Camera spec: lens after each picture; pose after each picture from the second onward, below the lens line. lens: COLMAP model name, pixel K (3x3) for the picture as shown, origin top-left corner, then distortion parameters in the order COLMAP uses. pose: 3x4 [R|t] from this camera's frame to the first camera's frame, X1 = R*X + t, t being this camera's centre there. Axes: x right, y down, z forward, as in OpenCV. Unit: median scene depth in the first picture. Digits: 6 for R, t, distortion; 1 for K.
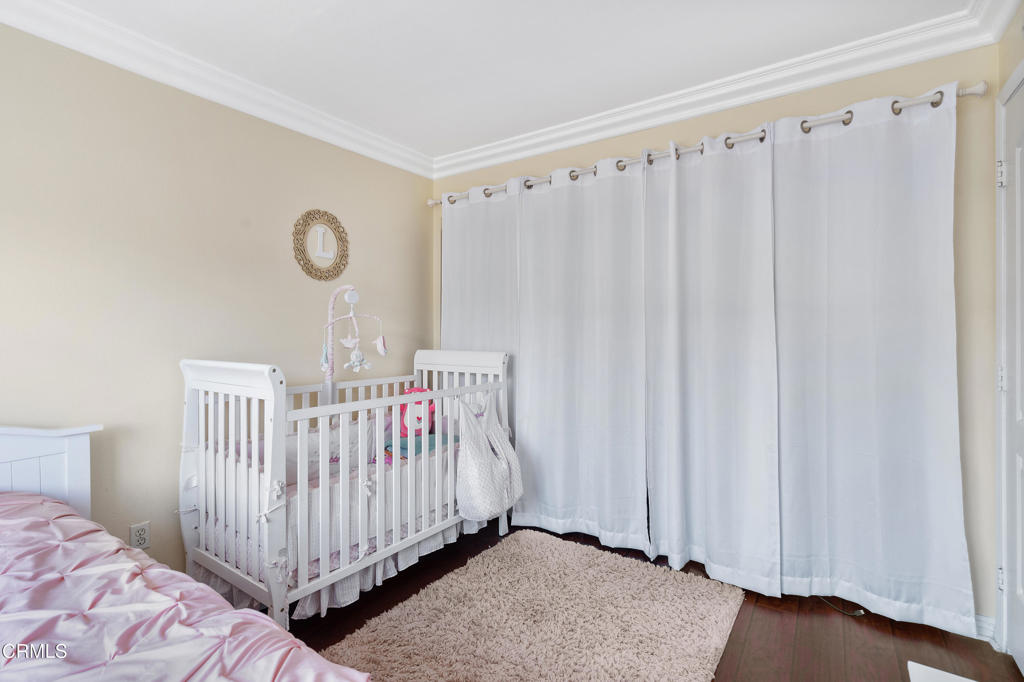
lens RADIAL K [[467.8, 0, 512.0], [0, 467.8, 345.8], [0, 0, 1]] dist [-0.005744, 0.000174]
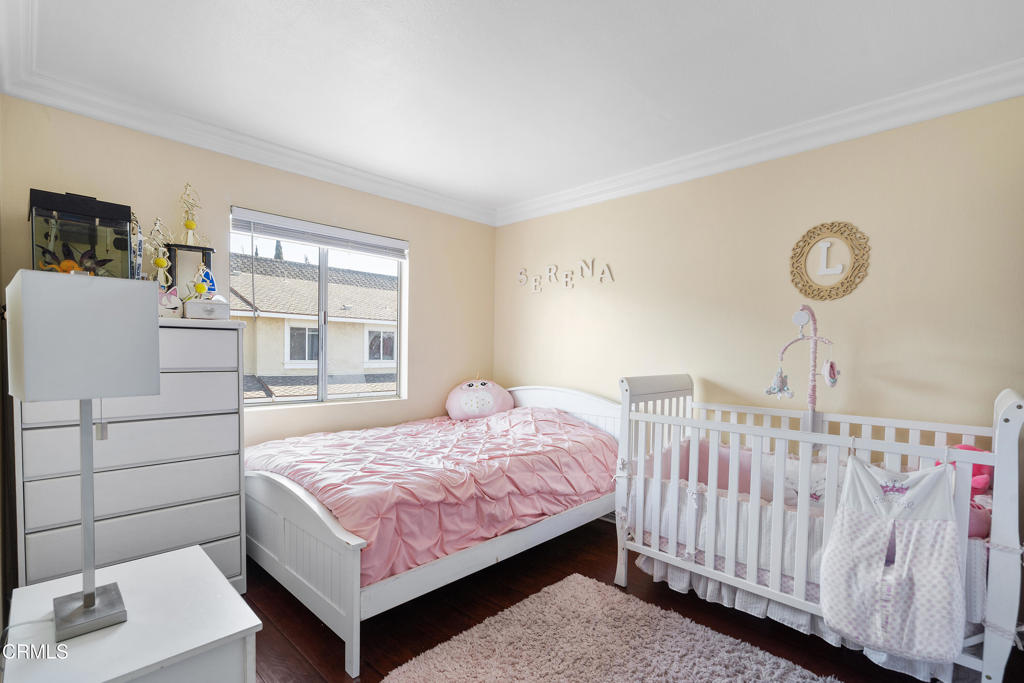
lens RADIAL K [[467.8, 0, 512.0], [0, 467.8, 346.3], [0, 0, 1]] dist [-0.005744, 0.000174]
pose [[-0.141663, 0.011776, -0.989845, 0.683425], [-0.032657, 0.999329, 0.016563, -0.049182], [0.989376, 0.034671, -0.141184, 0.593160]]
